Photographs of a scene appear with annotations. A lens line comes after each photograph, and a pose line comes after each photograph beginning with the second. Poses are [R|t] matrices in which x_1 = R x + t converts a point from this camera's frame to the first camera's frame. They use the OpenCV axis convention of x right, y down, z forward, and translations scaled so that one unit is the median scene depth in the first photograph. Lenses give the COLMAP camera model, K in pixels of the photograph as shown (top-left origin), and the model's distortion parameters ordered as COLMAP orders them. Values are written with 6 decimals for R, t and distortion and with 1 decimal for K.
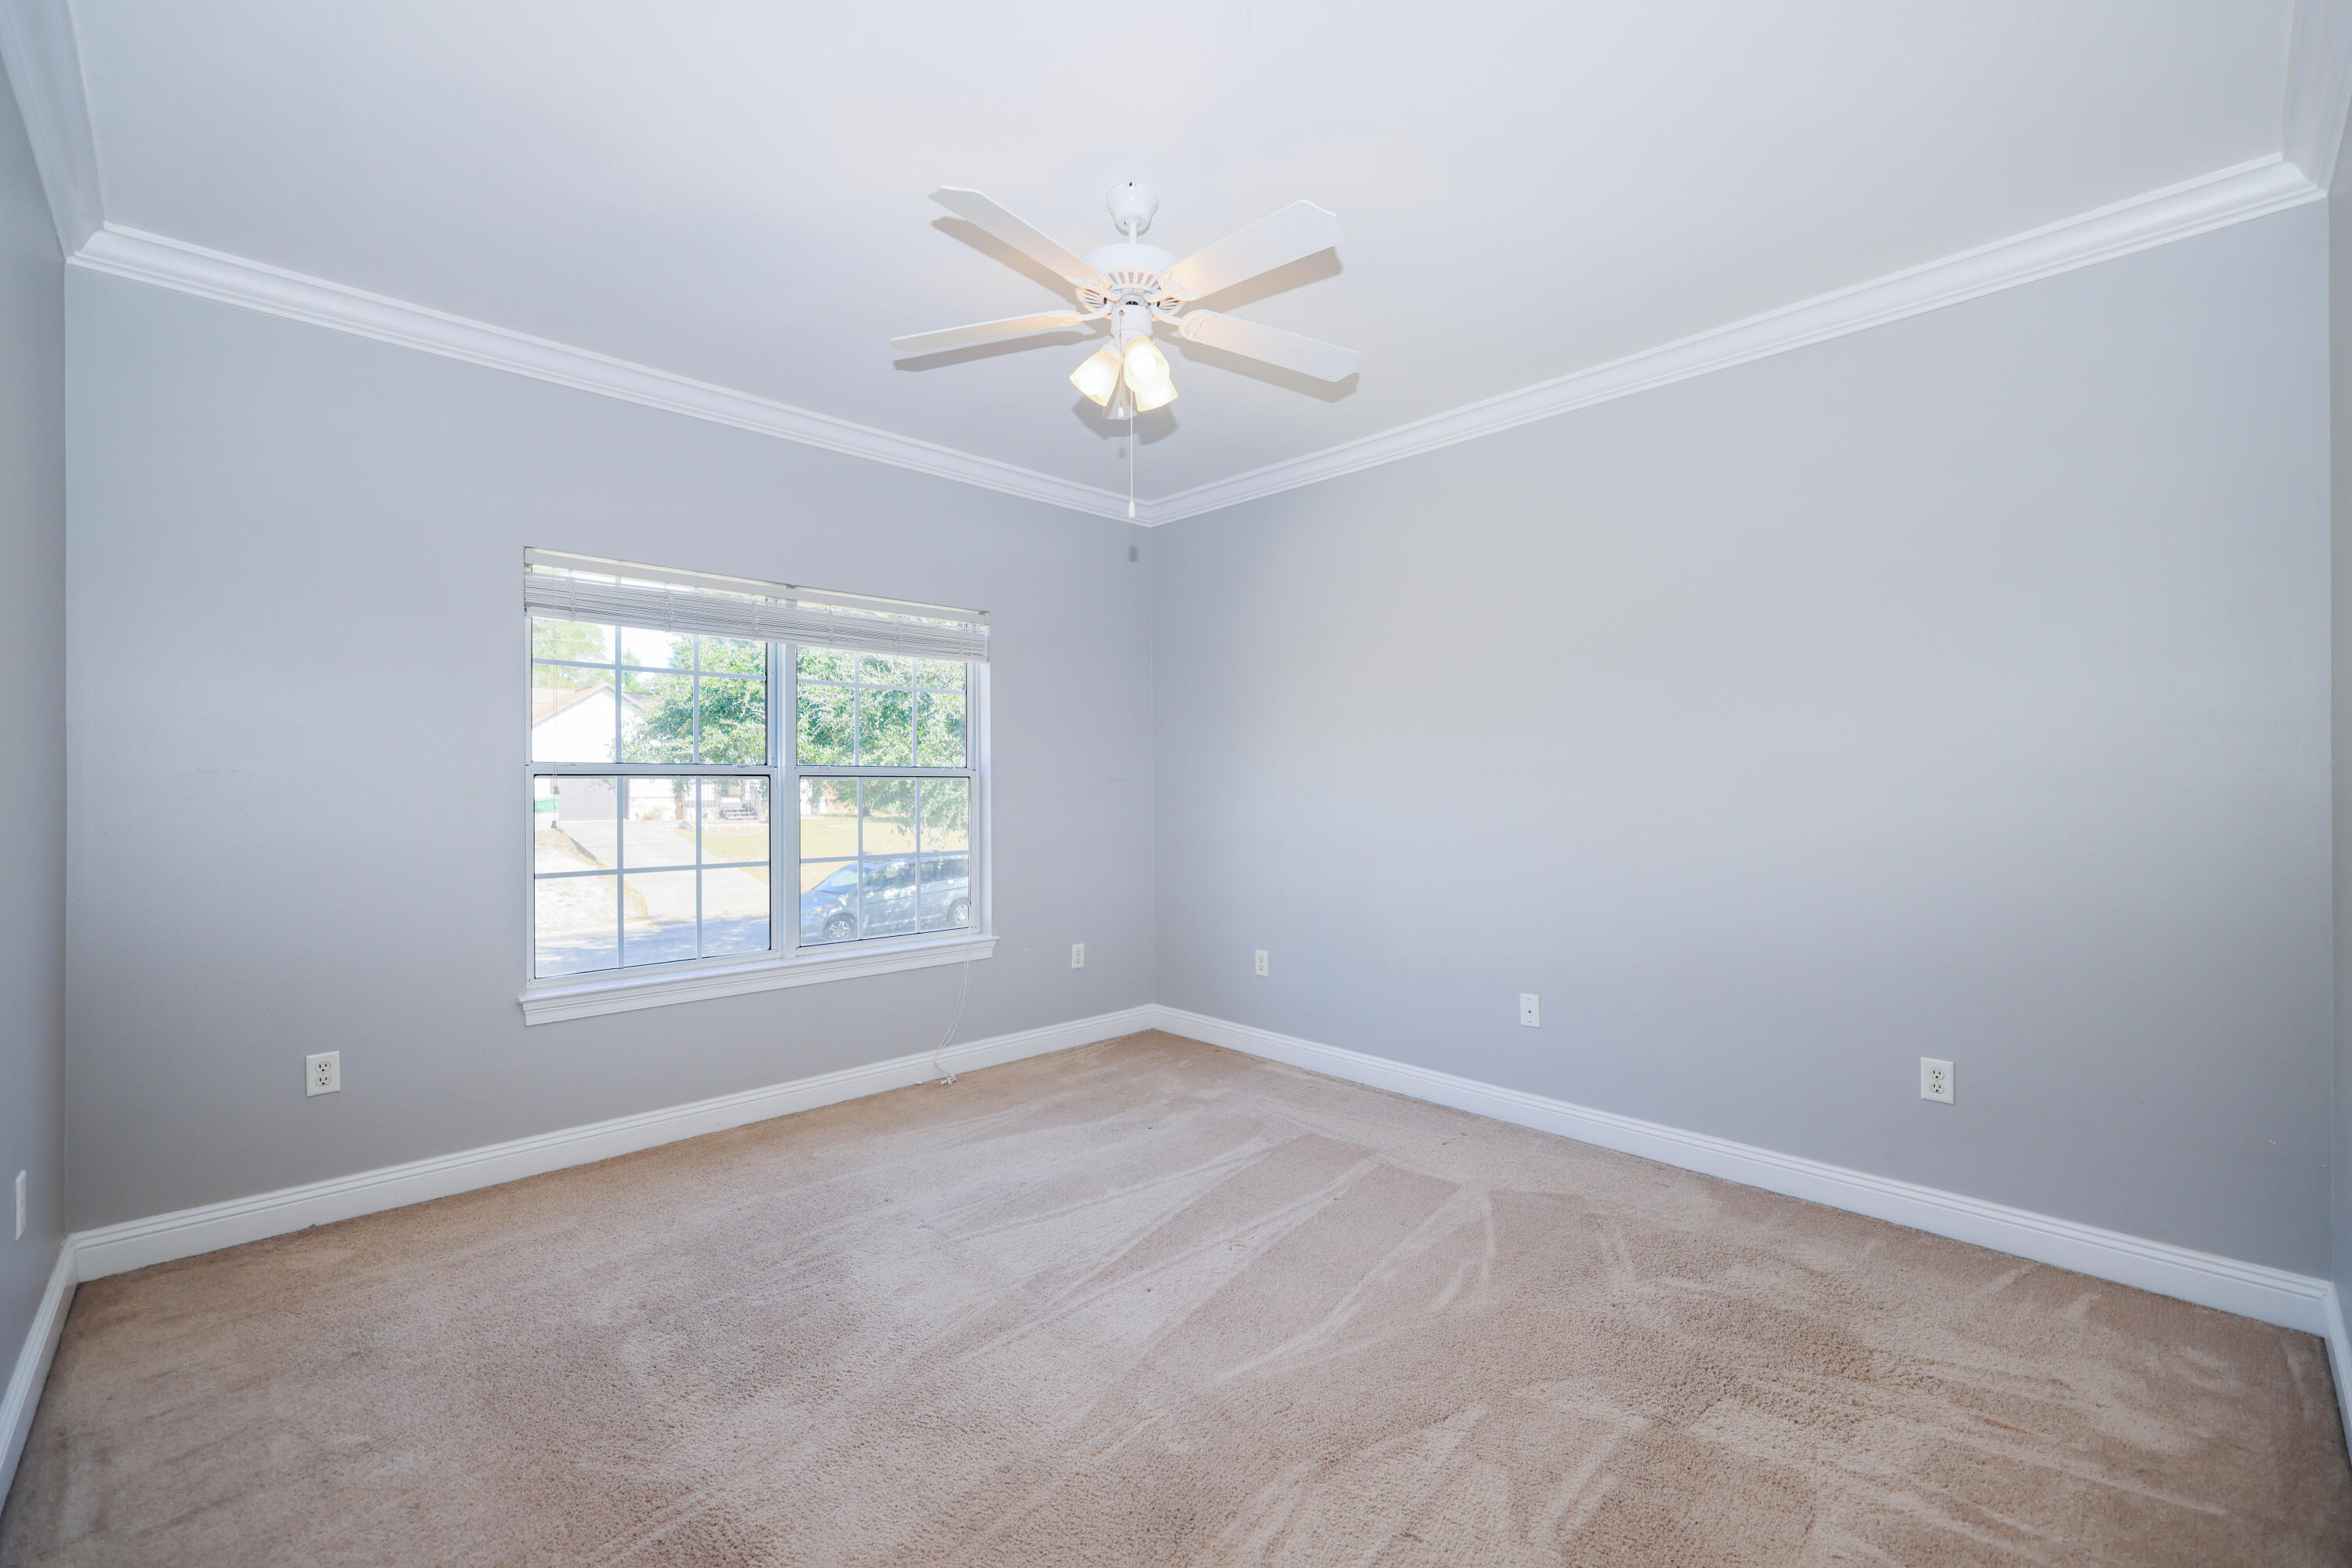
lens RADIAL K [[978.5, 0, 1180.9], [0, 978.5, 790.5], [0, 0, 1]] dist [0.000838, 0.000690]
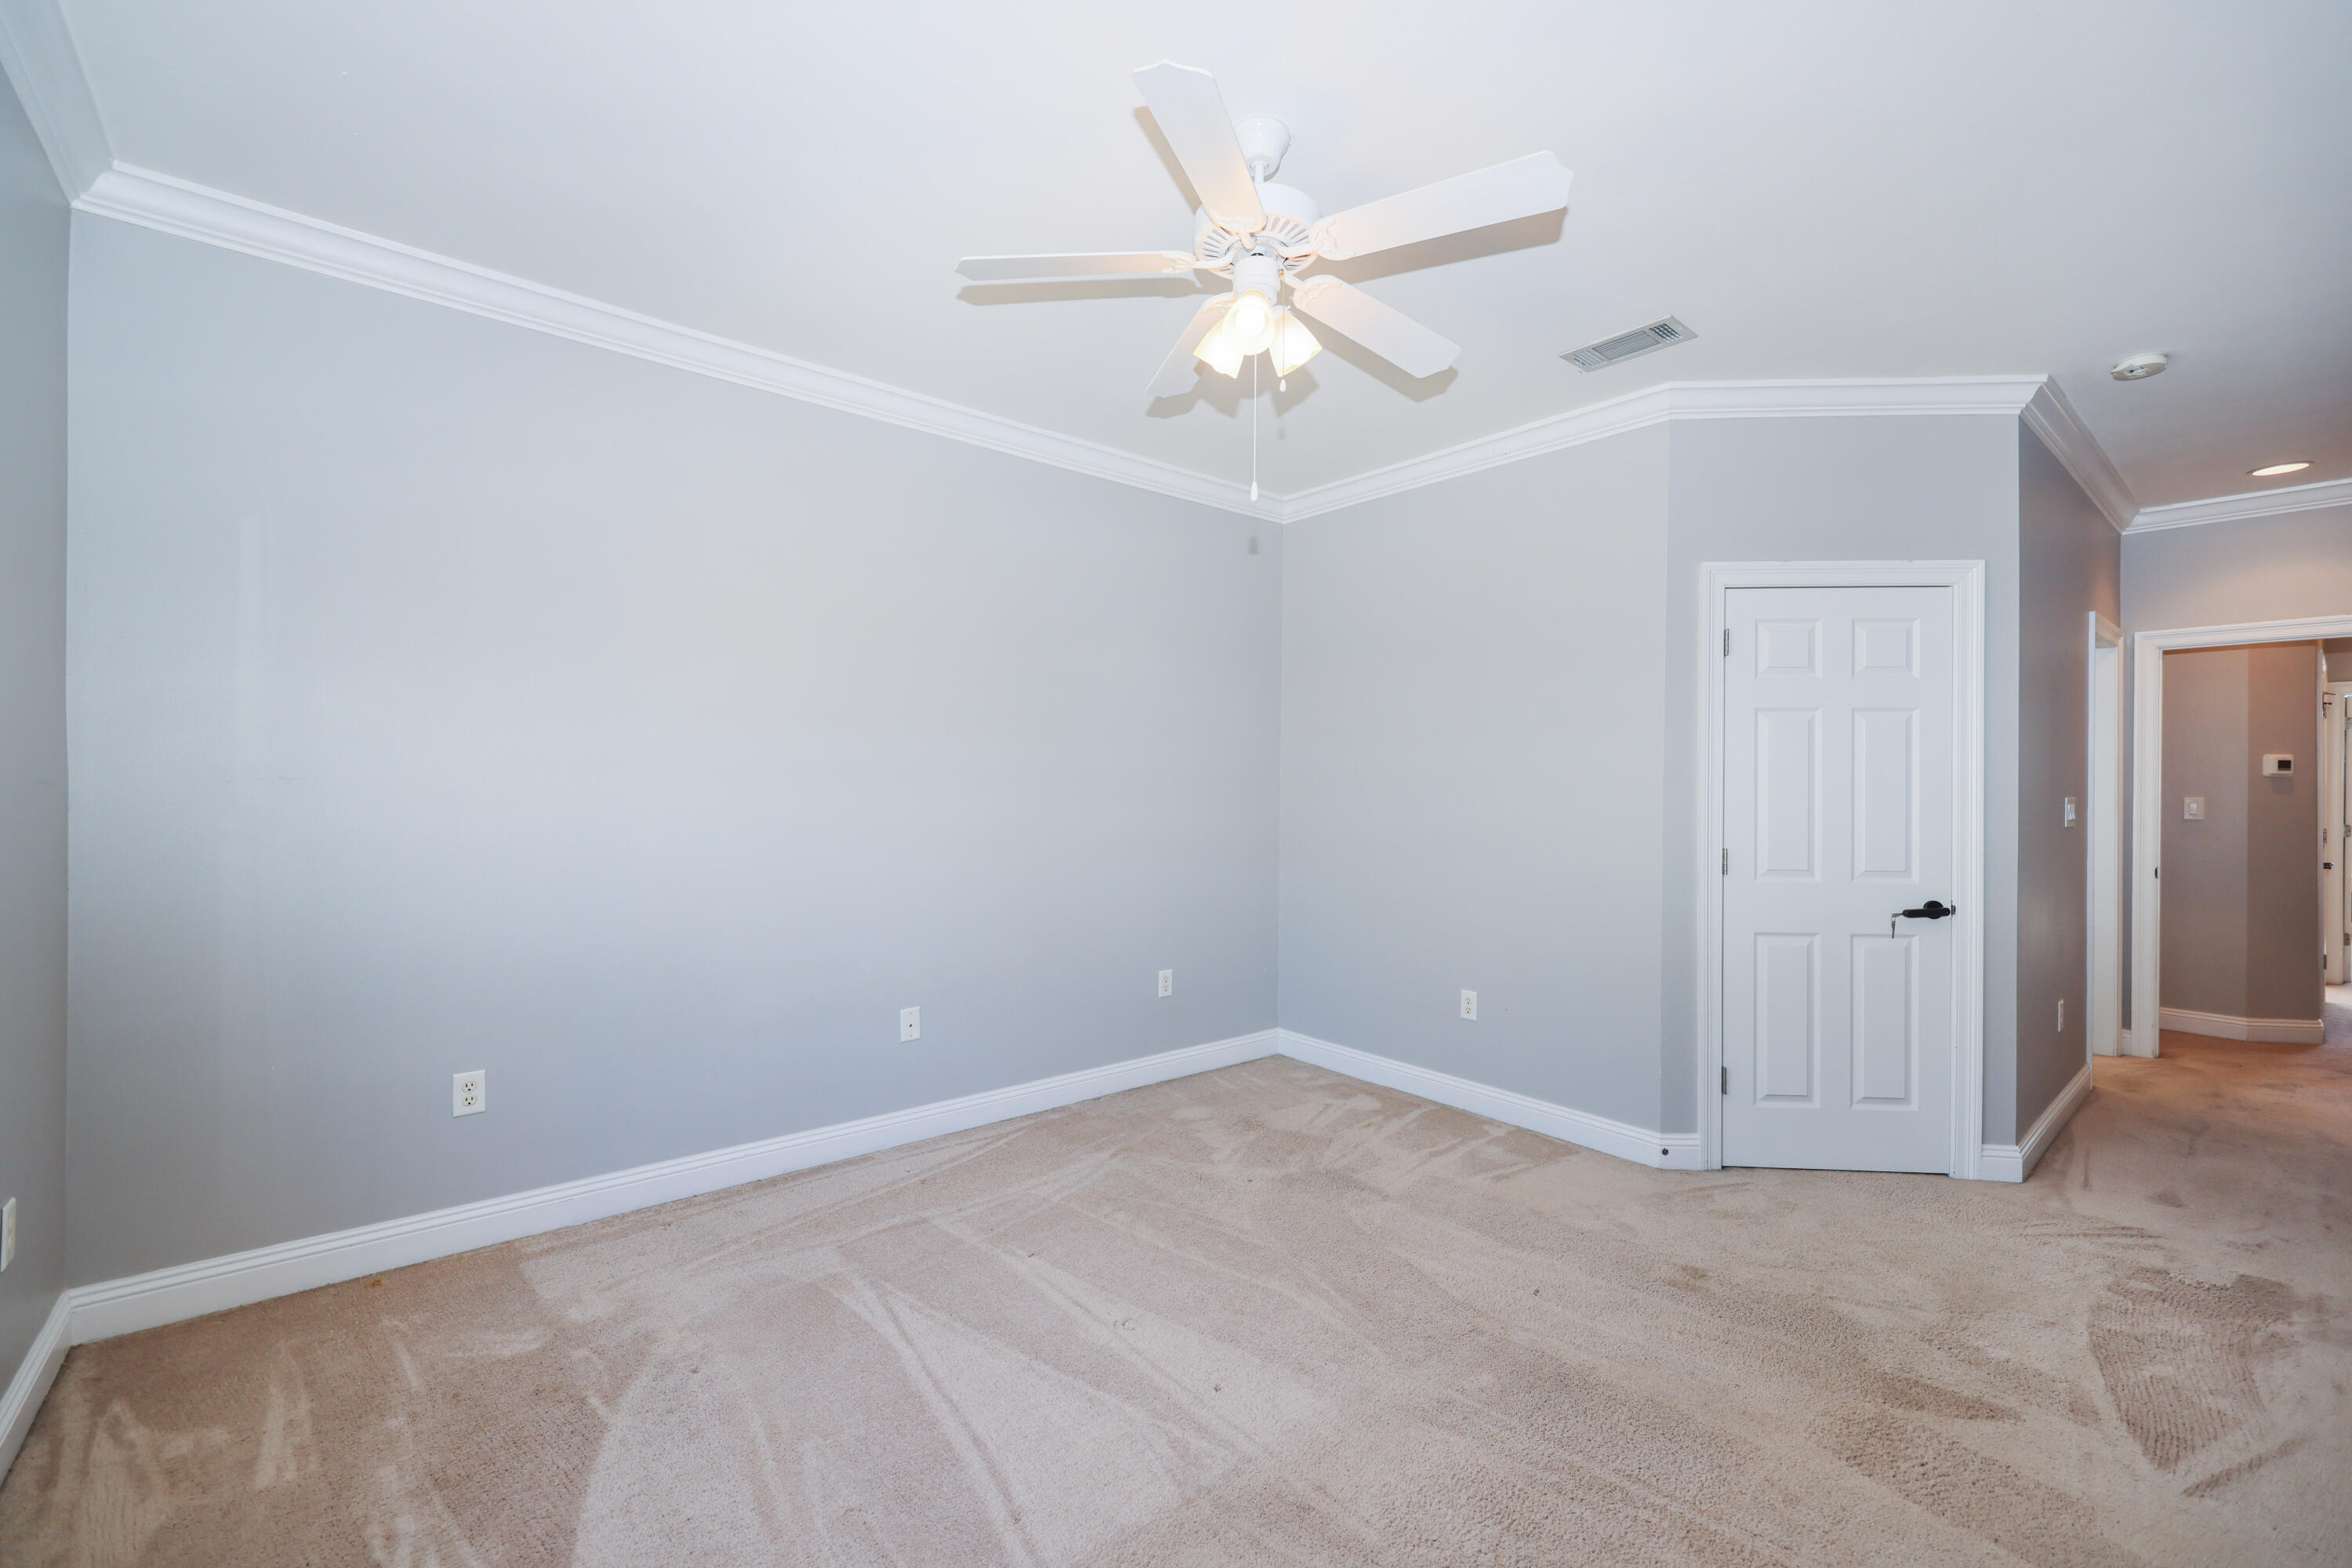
lens RADIAL K [[978.5, 0, 1184.3], [0, 978.5, 777.5], [0, 0, 1]] dist [0.000838, 0.000690]
pose [[0.064128, 0.008298, 0.997907, -0.675587], [-0.006579, 0.999947, -0.007892, -0.020531], [-0.997920, -0.006060, 0.064179, 0.726117]]
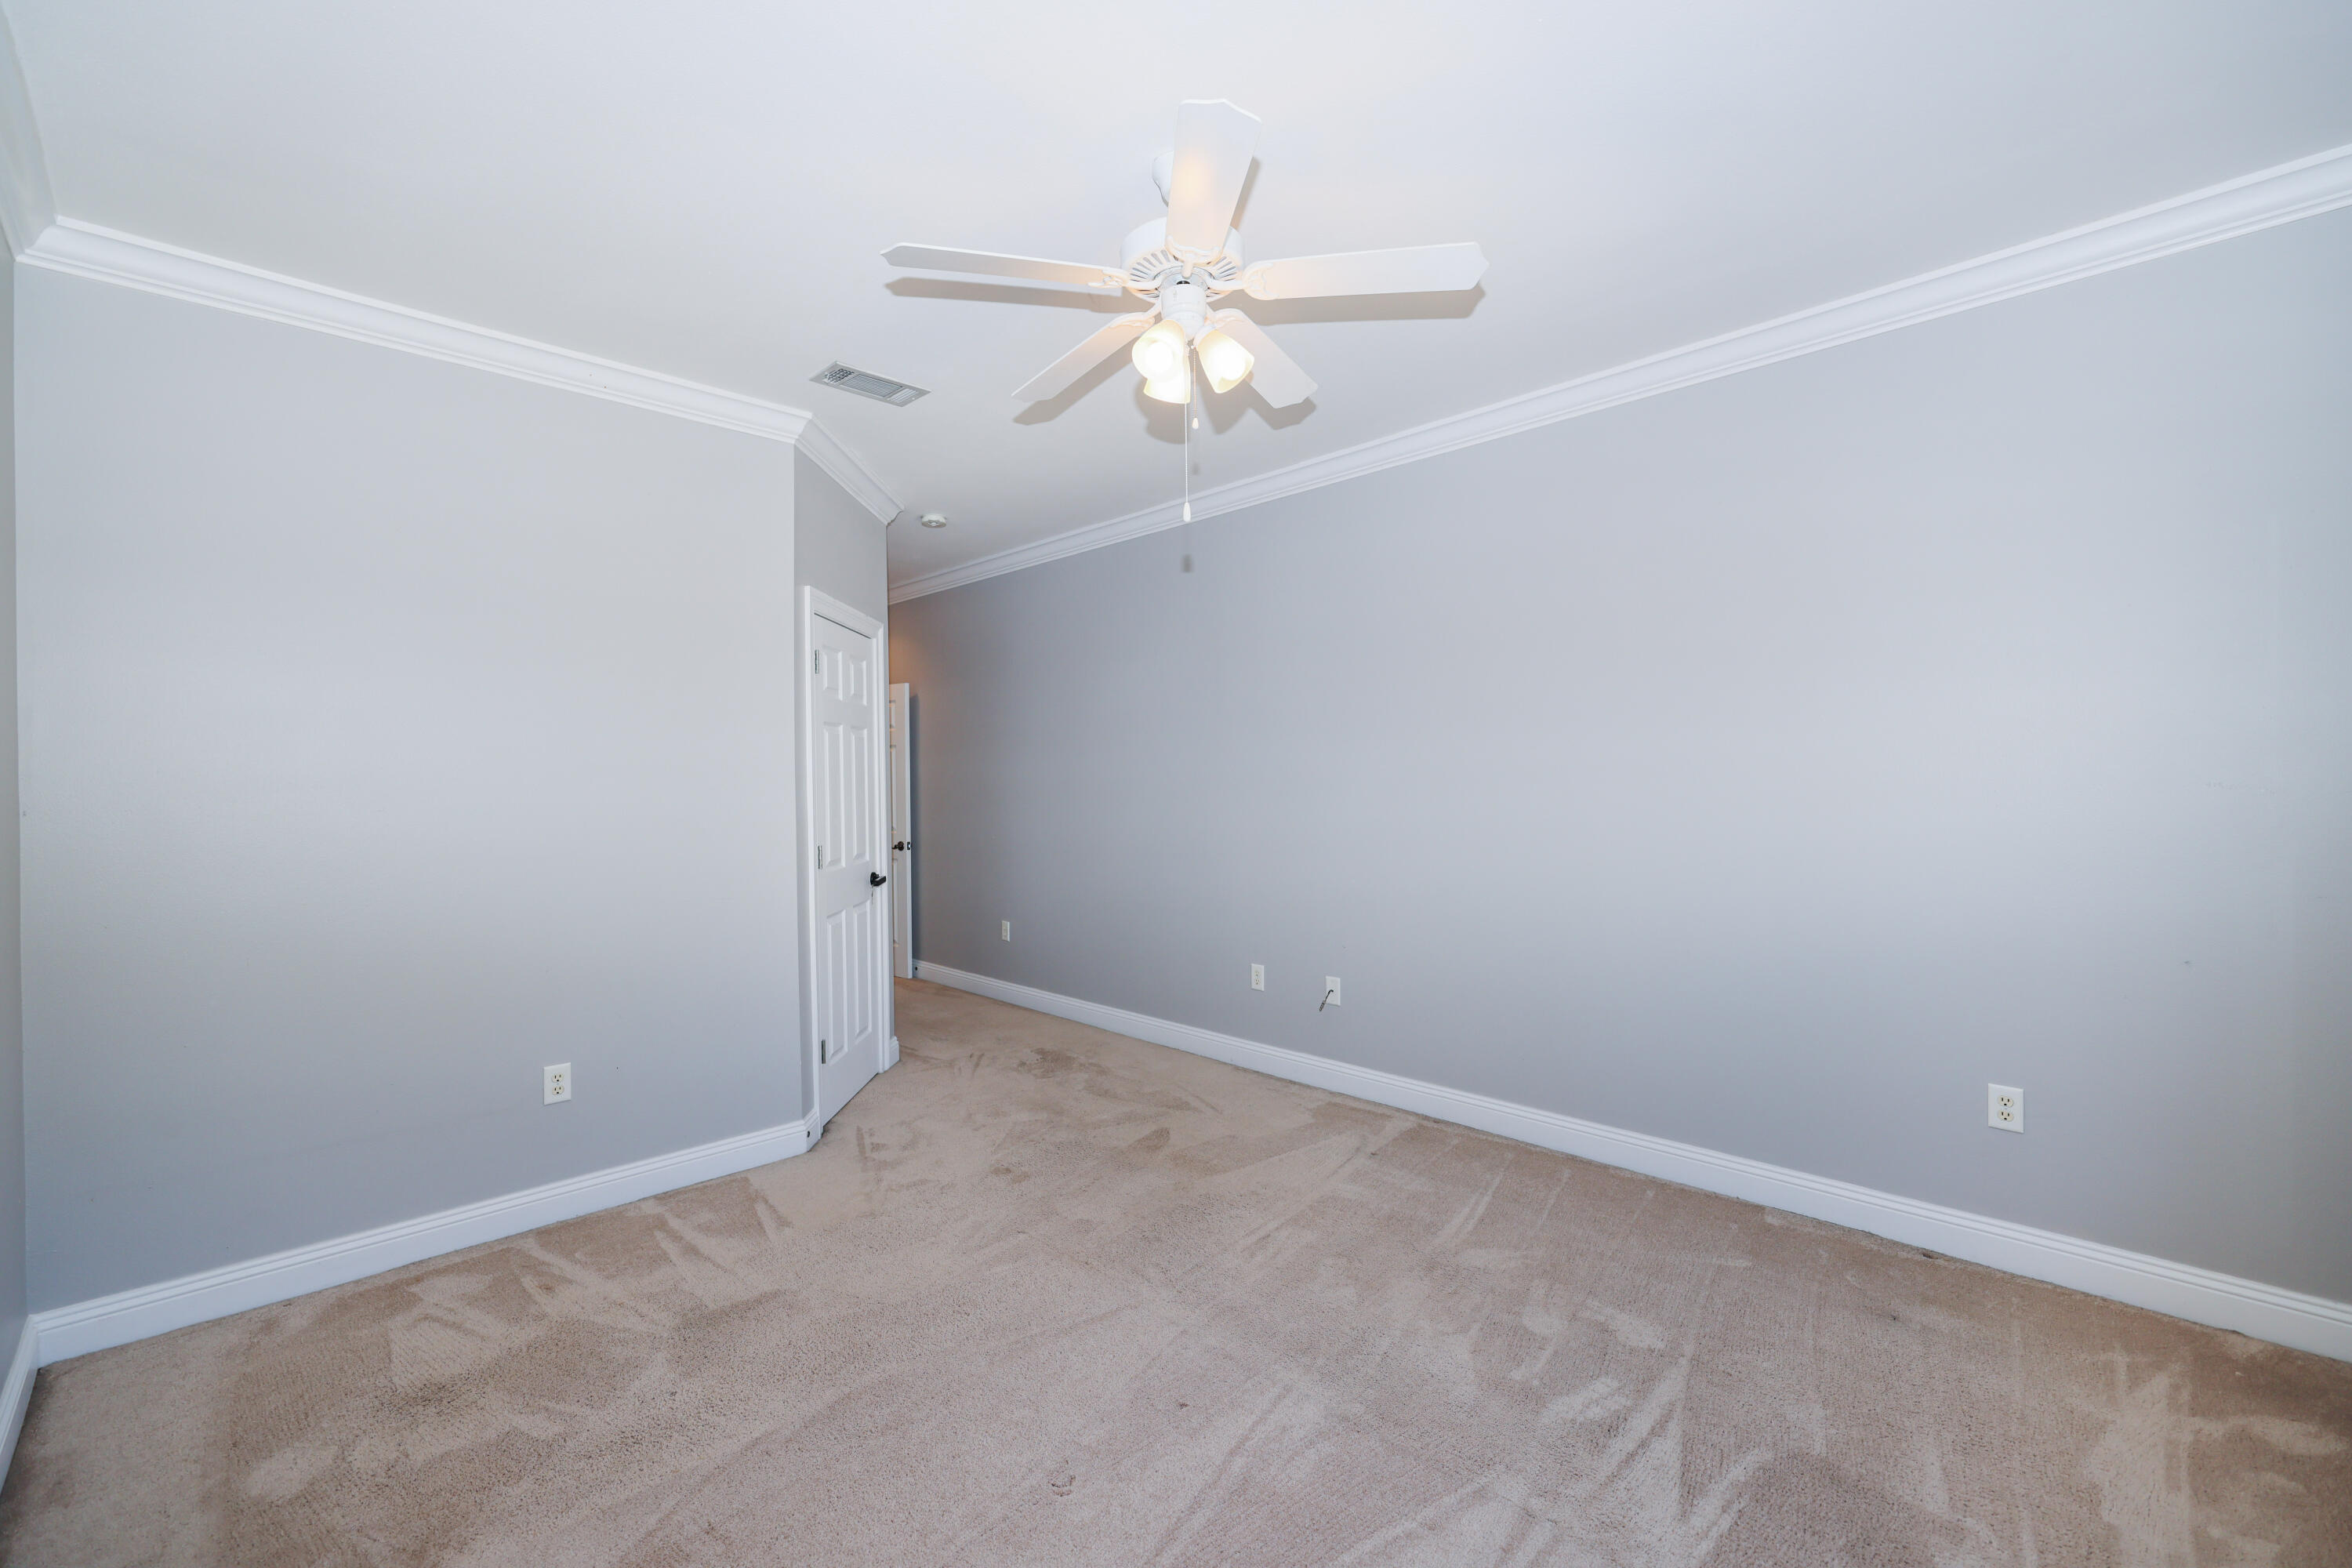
lens RADIAL K [[978.5, 0, 1188.7], [0, 978.5, 775.0], [0, 0, 1]] dist [0.000838, 0.000690]
pose [[-0.999813, 0.015706, -0.011265, -0.027031], [0.015722, 0.999875, -0.001343, -0.033106], [0.011242, -0.001519, -0.999936, 1.389632]]
